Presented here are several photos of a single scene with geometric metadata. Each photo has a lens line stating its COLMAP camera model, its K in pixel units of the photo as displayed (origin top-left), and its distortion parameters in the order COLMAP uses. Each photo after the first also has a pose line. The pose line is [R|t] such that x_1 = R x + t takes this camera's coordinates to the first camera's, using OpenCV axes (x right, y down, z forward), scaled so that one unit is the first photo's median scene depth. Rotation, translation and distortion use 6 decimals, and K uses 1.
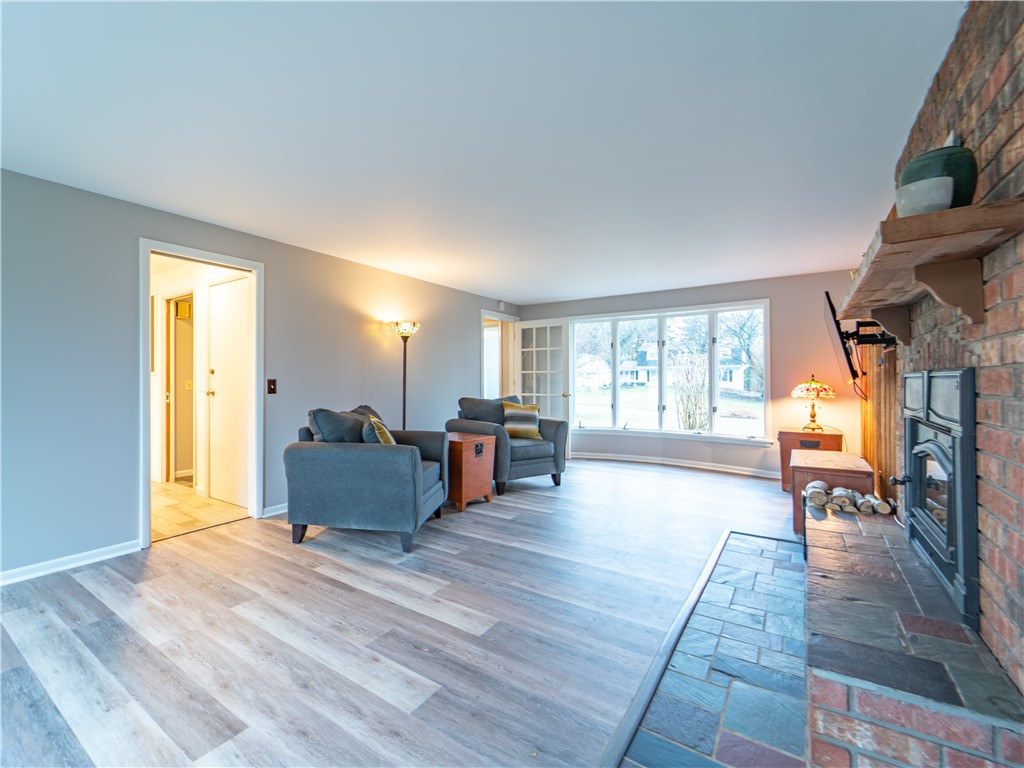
lens RADIAL K [[459.4, 0, 506.6], [0, 459.4, 377.7], [0, 0, 1]] dist [0.002840, -0.004382]
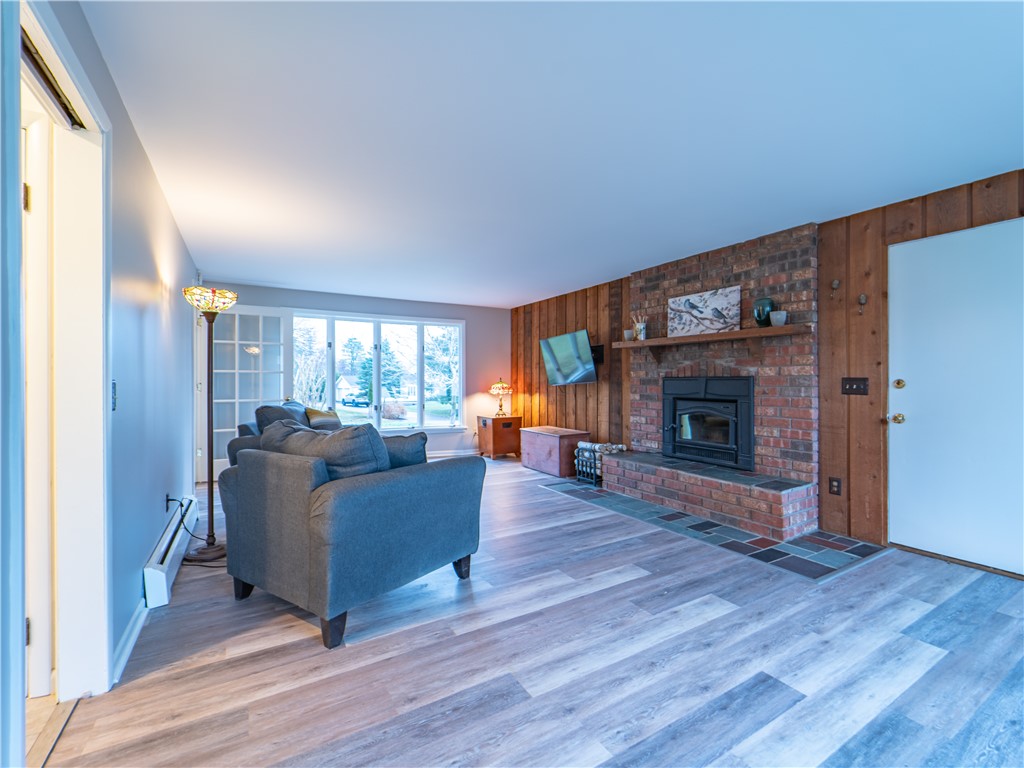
lens RADIAL K [[459.4, 0, 506.9], [0, 459.4, 383.7], [0, 0, 1]] dist [0.002840, -0.004382]
pose [[0.408676, -0.004163, 0.912670, -1.321470], [-0.000472, 0.999988, 0.004773, 0.008411], [-0.912679, -0.002381, 0.408669, 0.772635]]
